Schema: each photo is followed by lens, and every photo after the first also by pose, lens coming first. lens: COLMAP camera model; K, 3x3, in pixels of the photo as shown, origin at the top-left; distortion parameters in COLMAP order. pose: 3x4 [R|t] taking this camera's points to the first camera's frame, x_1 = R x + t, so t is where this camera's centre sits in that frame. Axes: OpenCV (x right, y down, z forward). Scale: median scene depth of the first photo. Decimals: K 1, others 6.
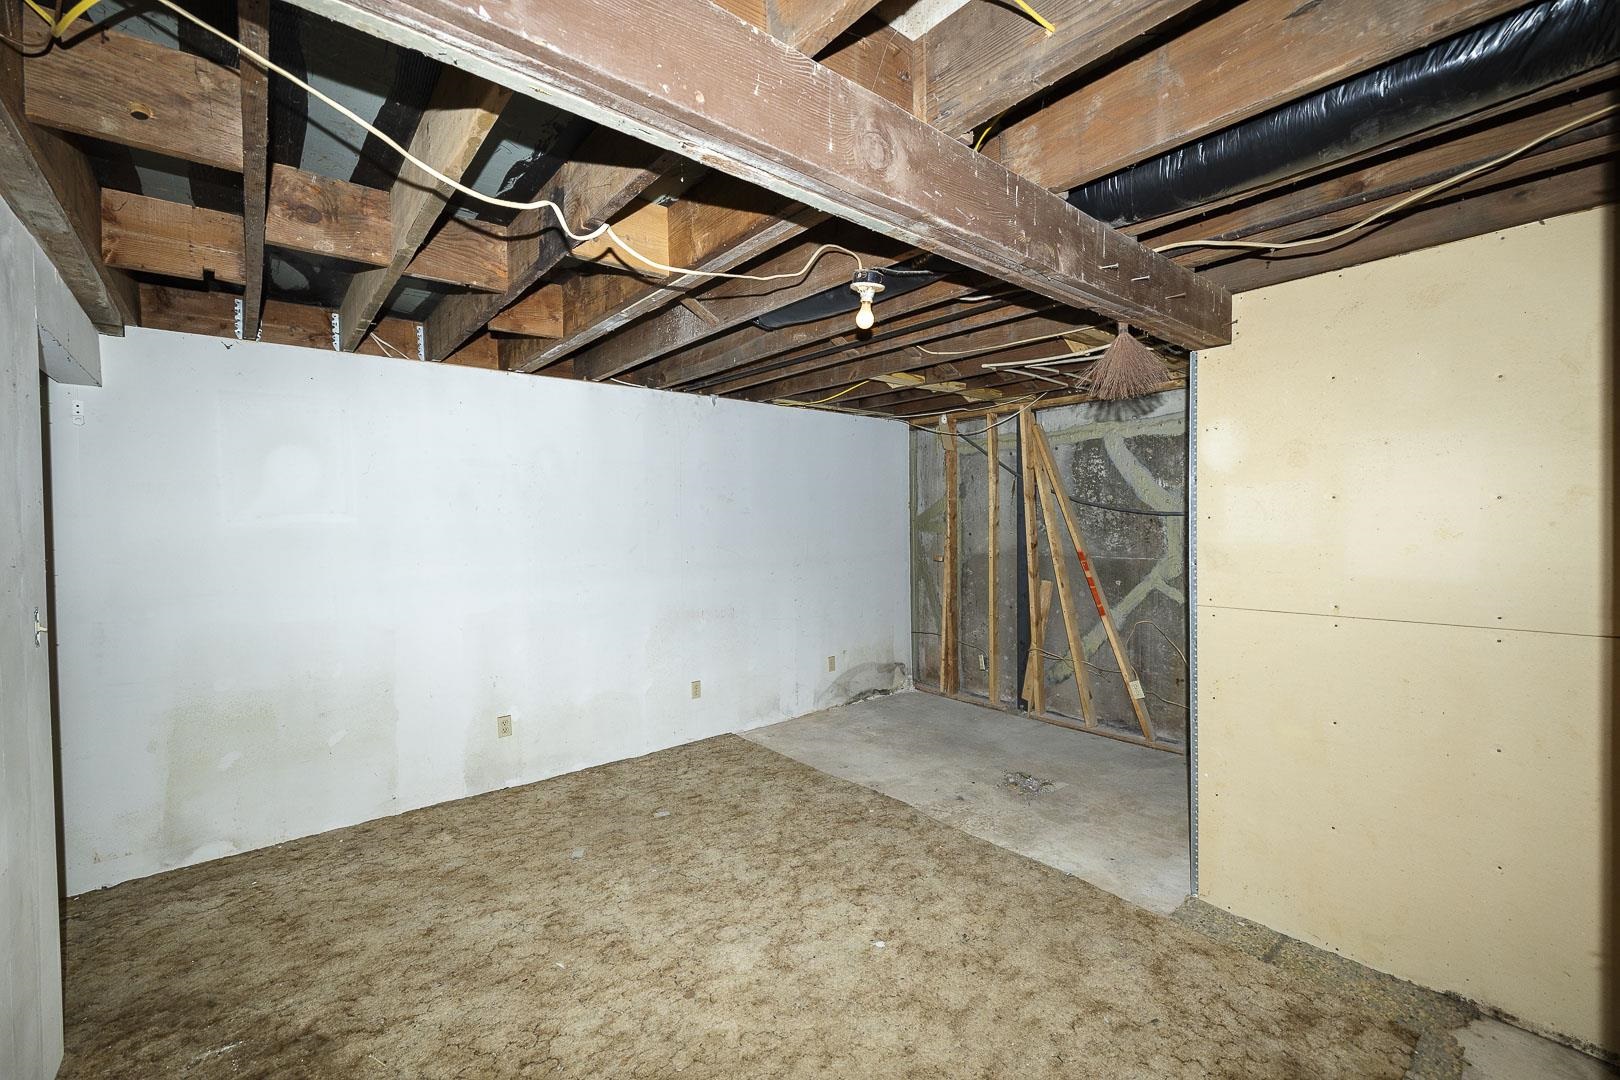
lens RADIAL K [[679.5, 0, 813.3], [0, 679.5, 536.6], [0, 0, 1]] dist [0.002651, 0.000652]
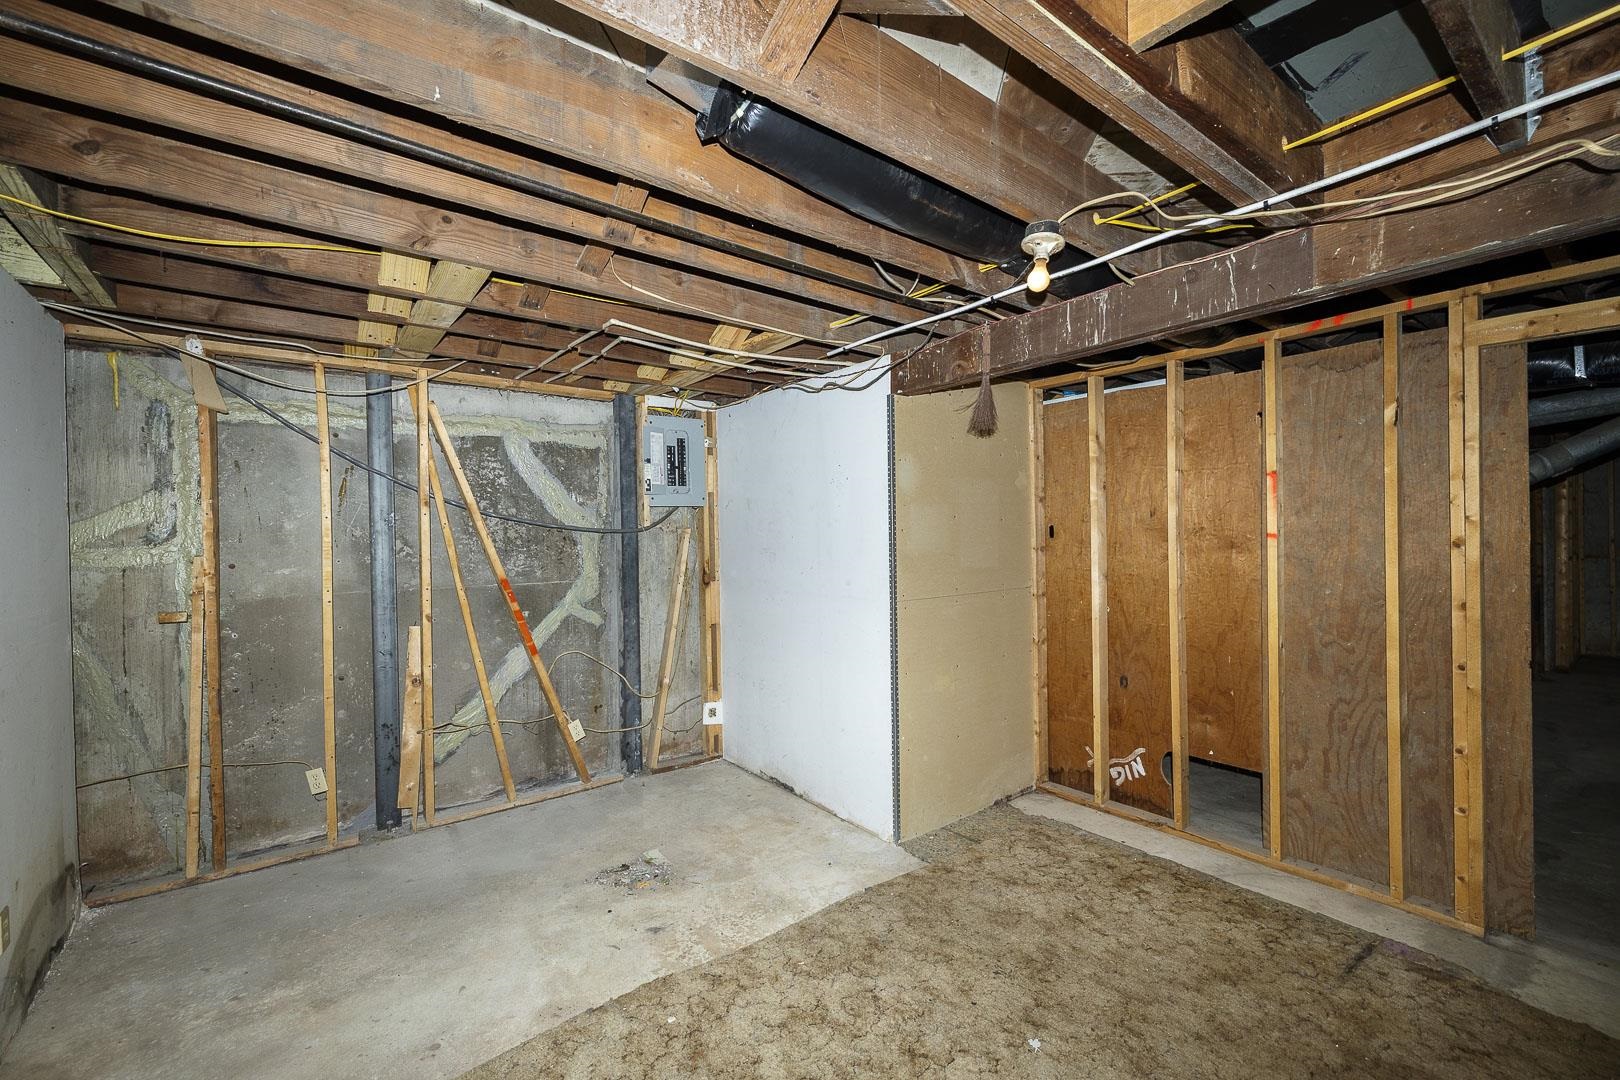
lens RADIAL K [[679.5, 0, 813.3], [0, 679.5, 536.6], [0, 0, 1]] dist [0.002651, 0.000652]
pose [[0.036876, 0.006506, 0.999299, -0.512532], [0.037158, 0.999278, -0.007877, -0.009461], [-0.998629, 0.037423, 0.036608, 0.846796]]
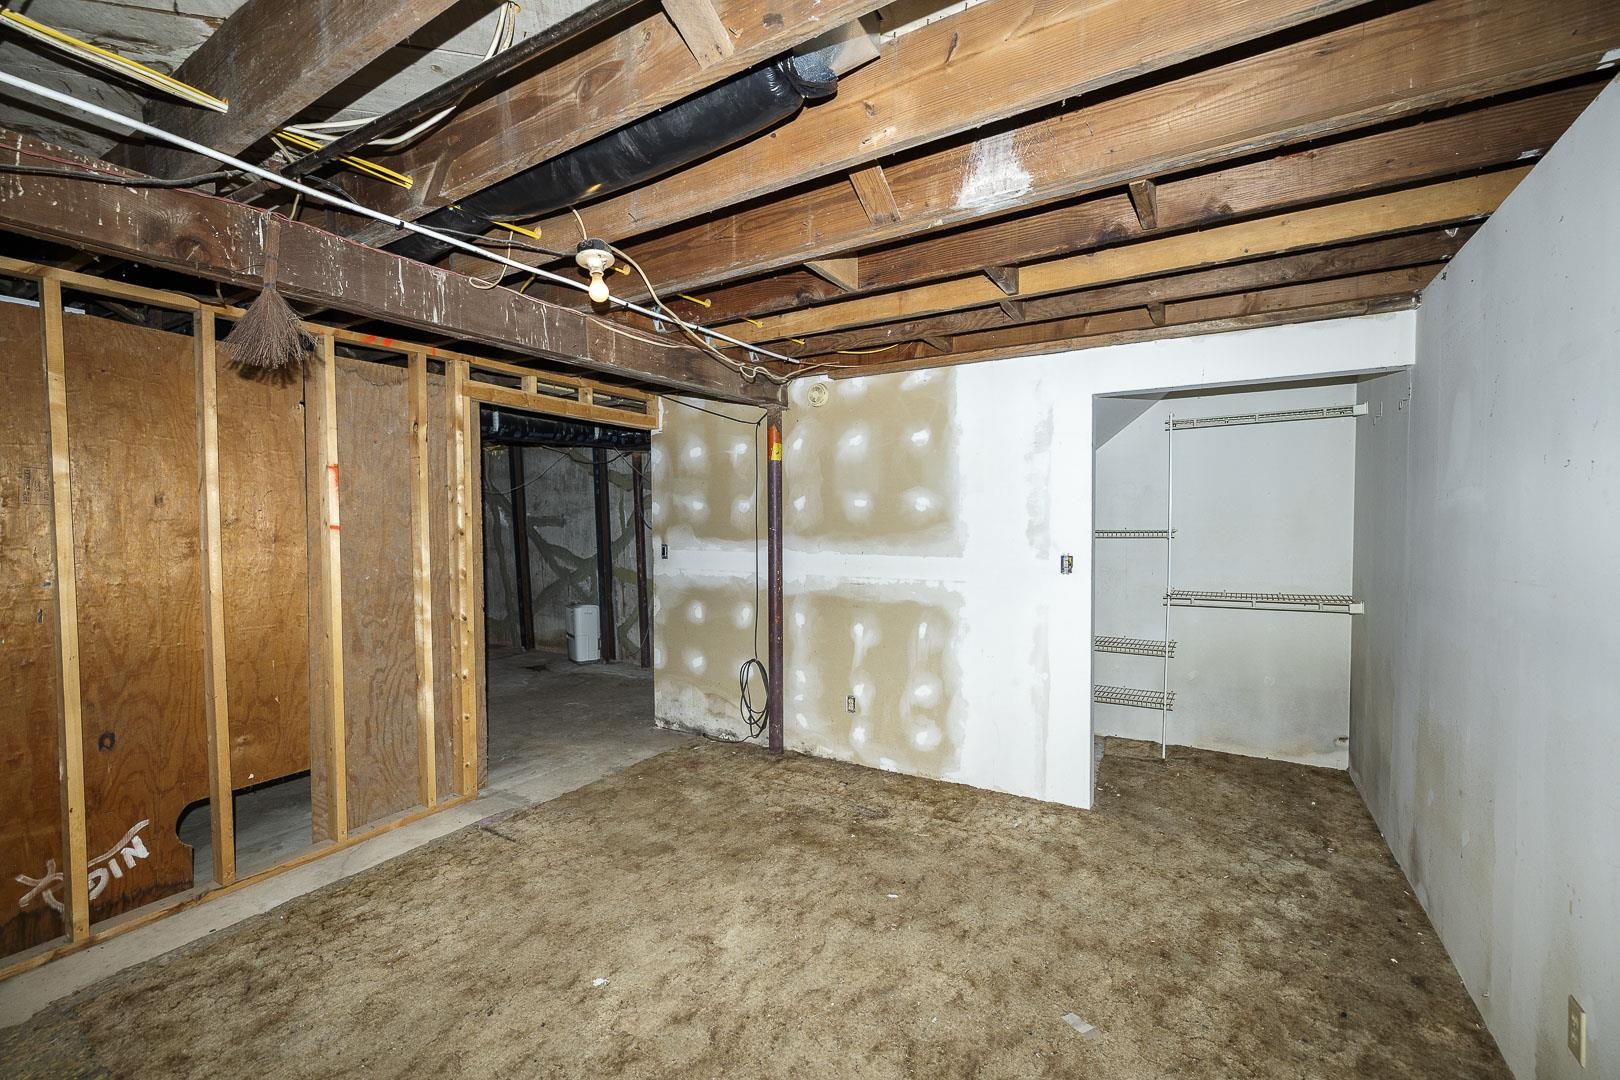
lens RADIAL K [[679.5, 0, 813.3], [0, 679.5, 536.6], [0, 0, 1]] dist [0.002651, 0.000652]
pose [[-0.941334, 0.026070, -0.336467, 0.082420], [0.009582, 0.998674, 0.050571, -0.022741], [0.337339, 0.044381, -0.940336, 1.338012]]
